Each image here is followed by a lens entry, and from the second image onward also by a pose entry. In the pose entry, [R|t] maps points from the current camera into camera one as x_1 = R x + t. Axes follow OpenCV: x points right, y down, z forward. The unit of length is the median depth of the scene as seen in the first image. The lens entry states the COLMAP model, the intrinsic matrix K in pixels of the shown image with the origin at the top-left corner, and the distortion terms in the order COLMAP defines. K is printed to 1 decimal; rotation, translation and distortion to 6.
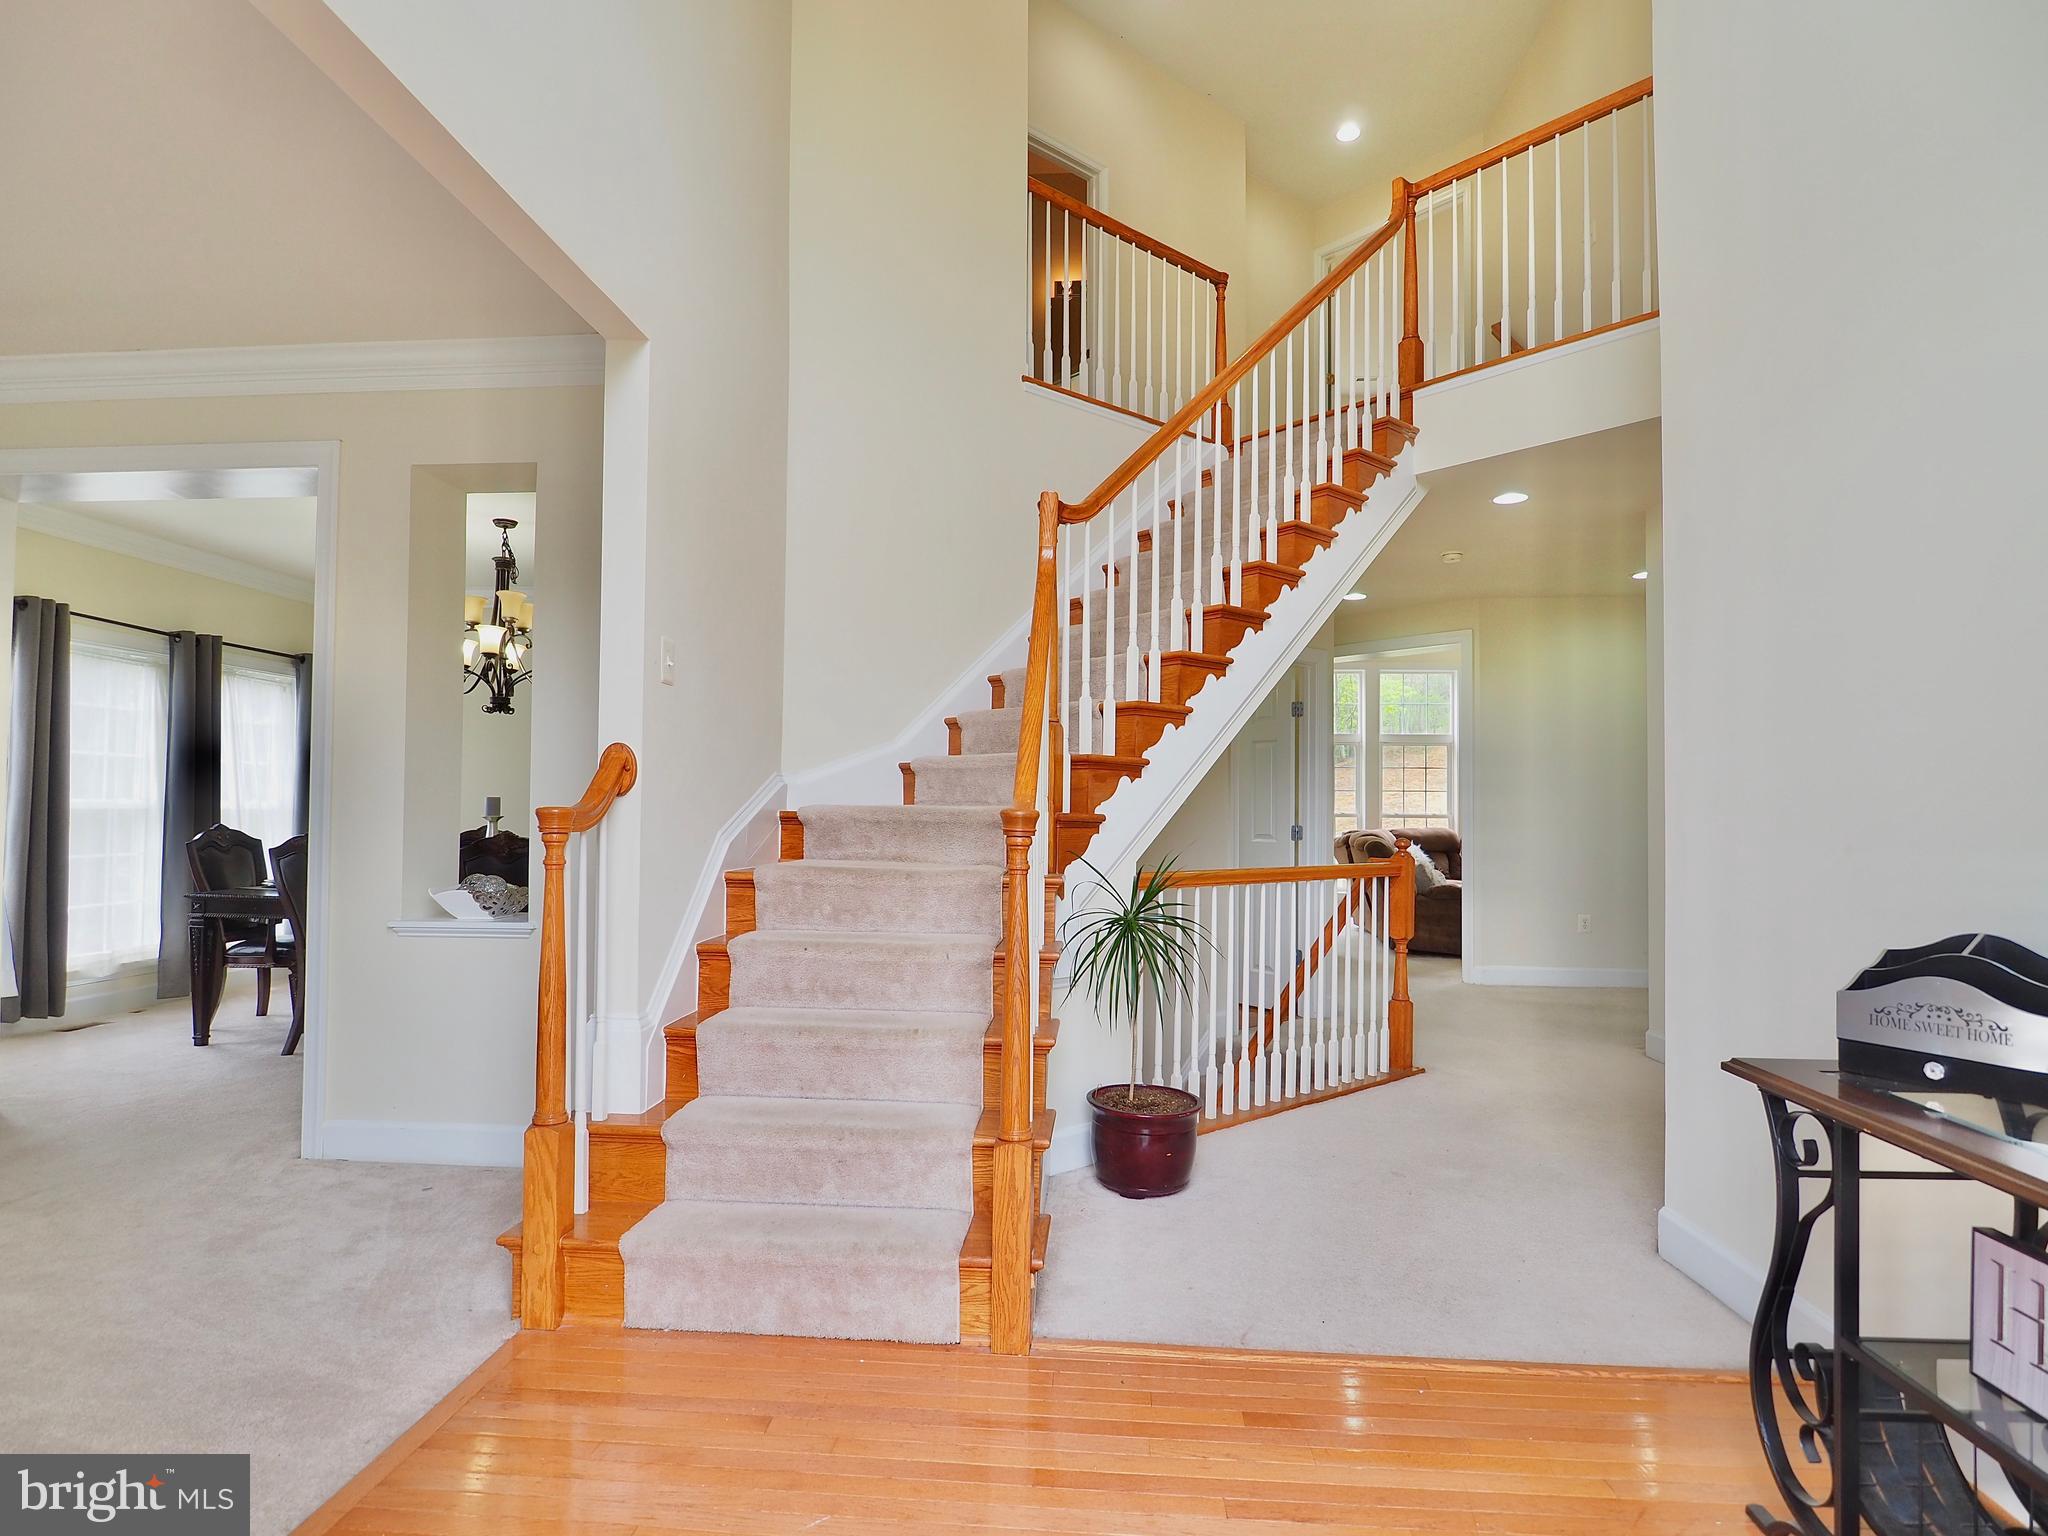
lens RADIAL K [[1102.4, 0, 1013.7], [0, 1102.4, 780.4], [0, 0, 1]] dist [-0.004386, -0.006681]
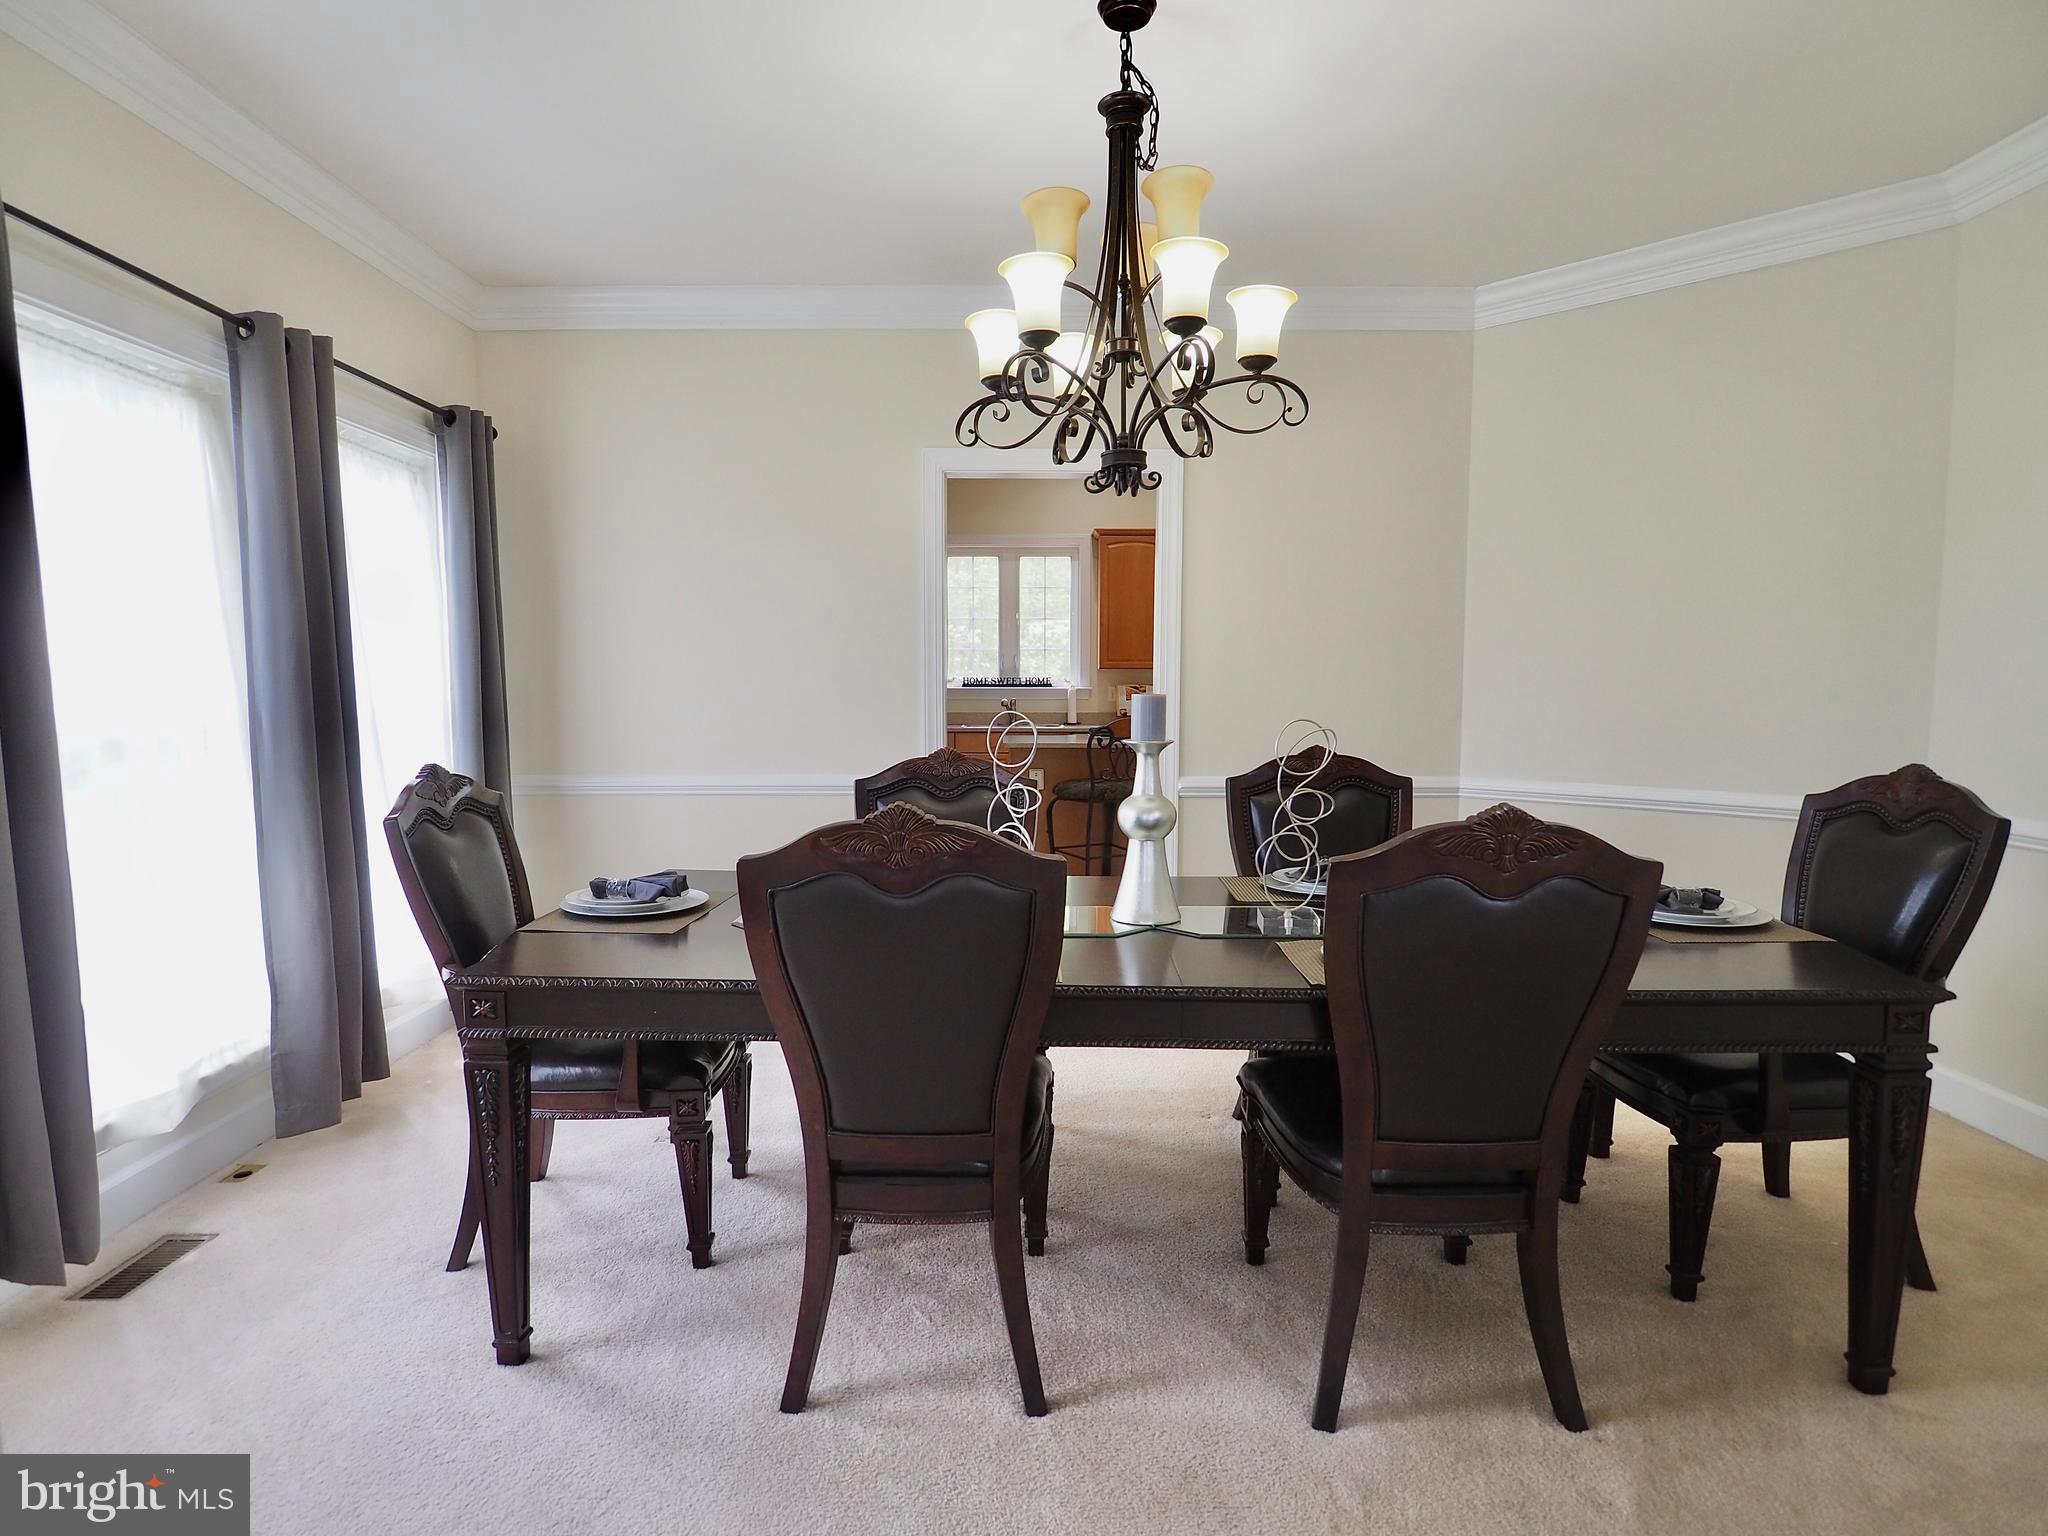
lens RADIAL K [[1102.4, 0, 1013.7], [0, 1102.4, 780.4], [0, 0, 1]] dist [-0.004386, -0.006681]
pose [[0.997539, -0.016273, 0.068198, -0.565208], [0.007987, 0.992734, 0.120061, -0.002357], [-0.069656, -0.119221, 0.990421, 0.606304]]
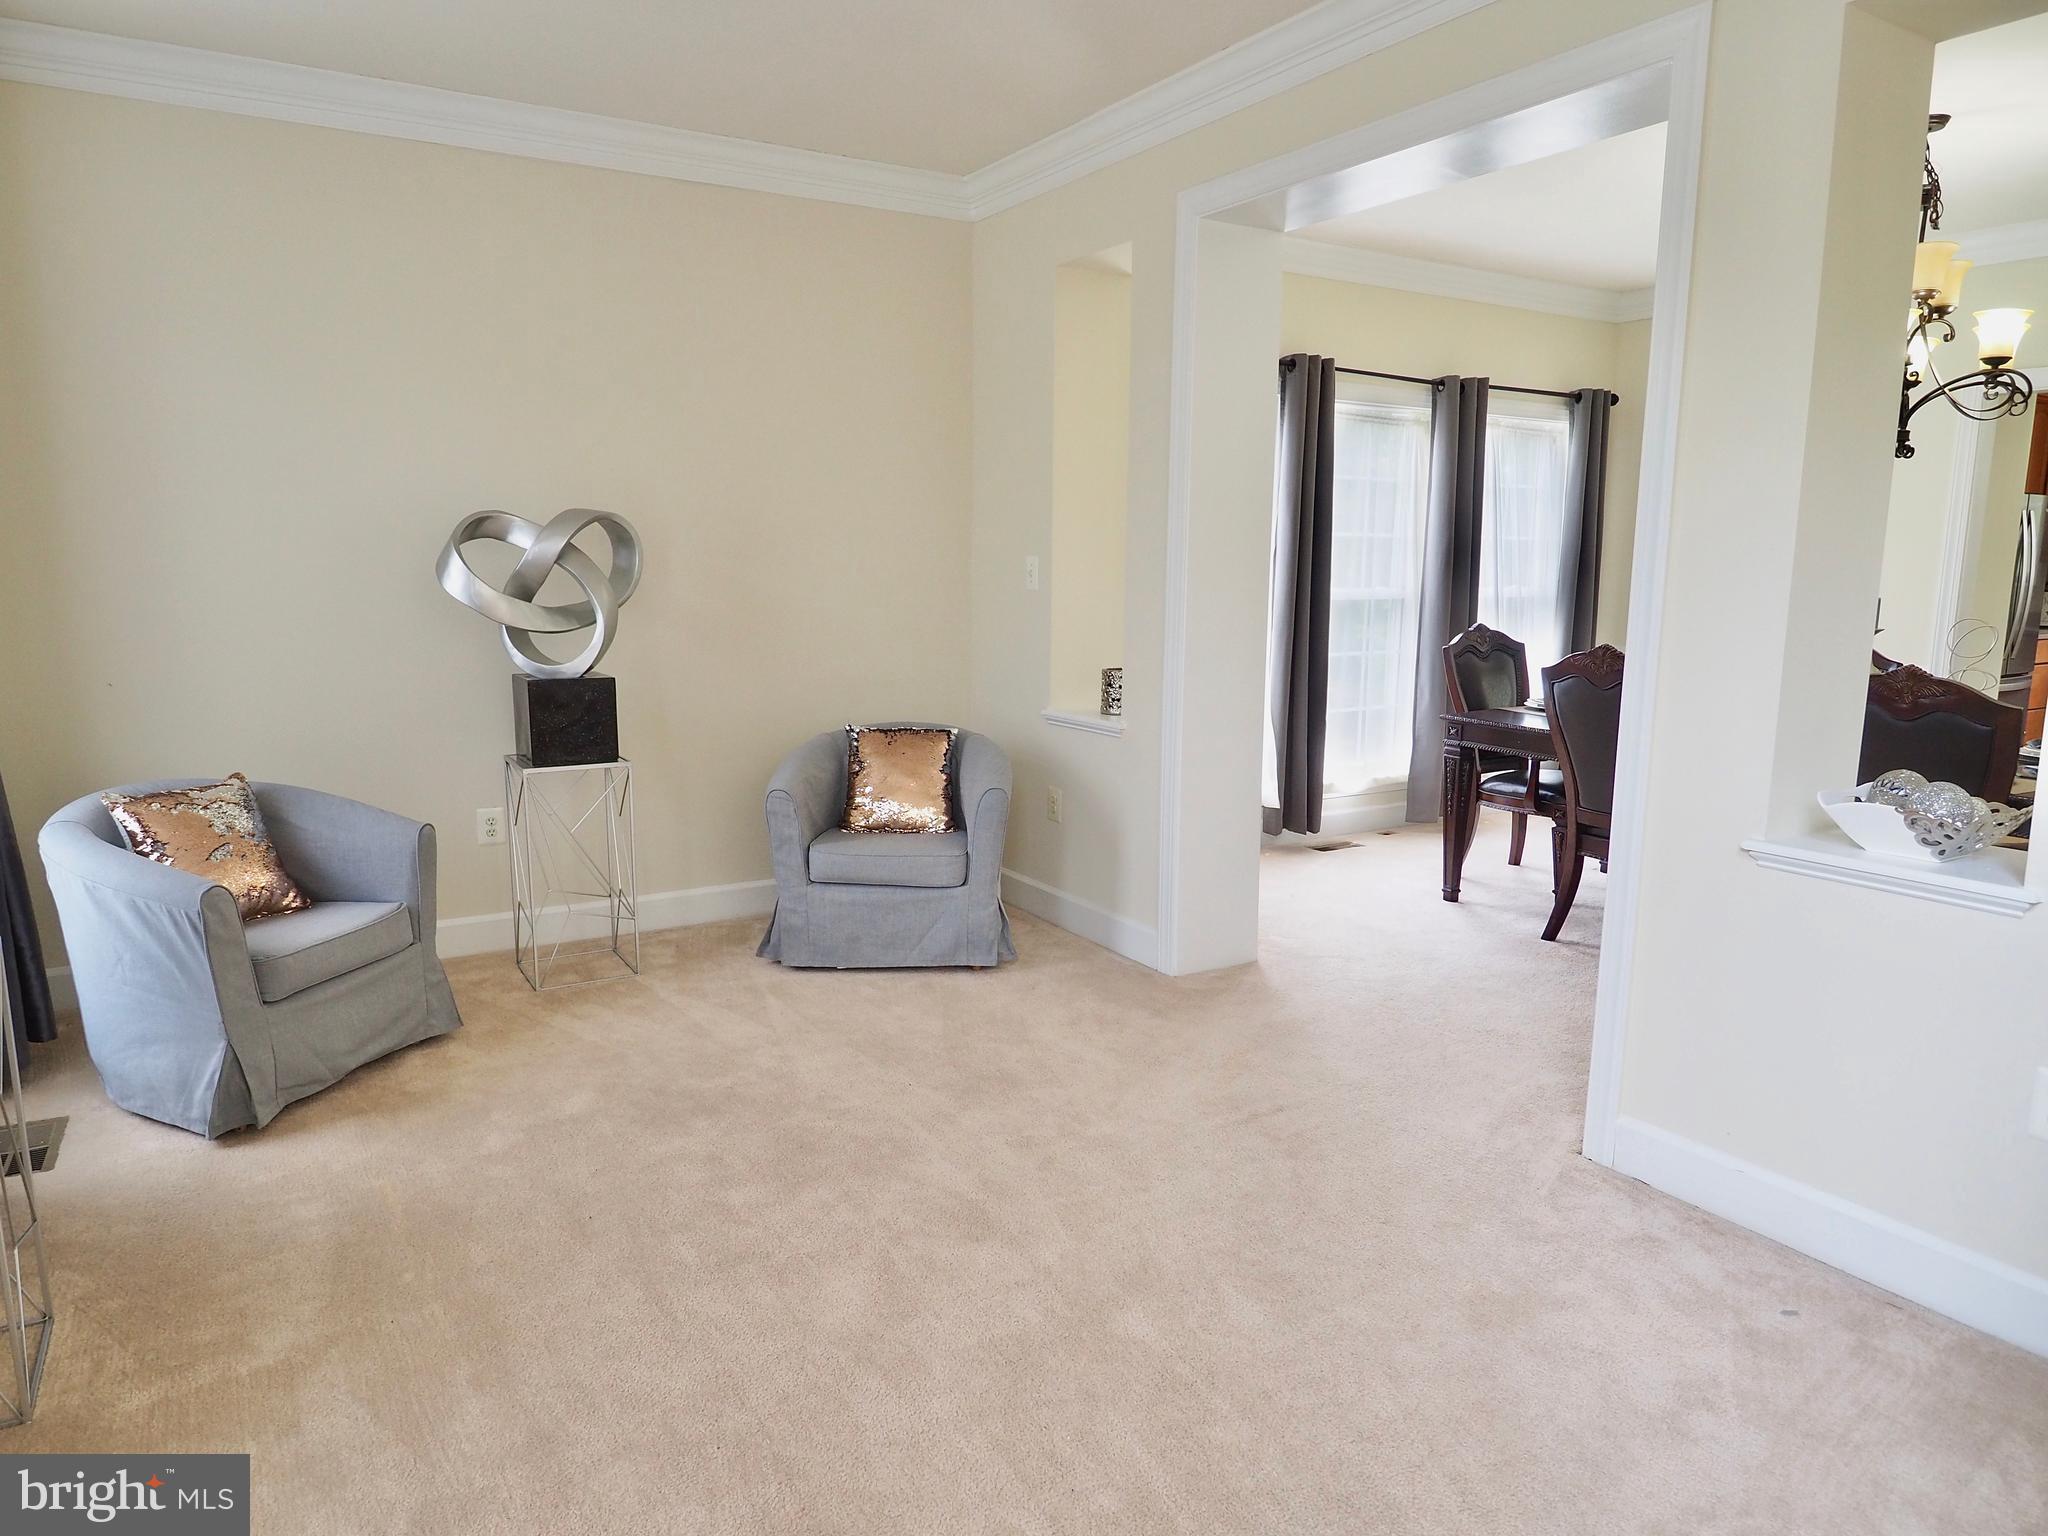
lens RADIAL K [[1334.1, 0, 1017.9], [0, 1334.1, 779.0], [0, 0, 1]] dist [0.001665, -0.003406]
pose [[0.588804, 0.127924, -0.798089, -0.144171], [0.019586, 0.984848, 0.172309, -0.023345], [0.808038, -0.117088, 0.577377, 0.170607]]
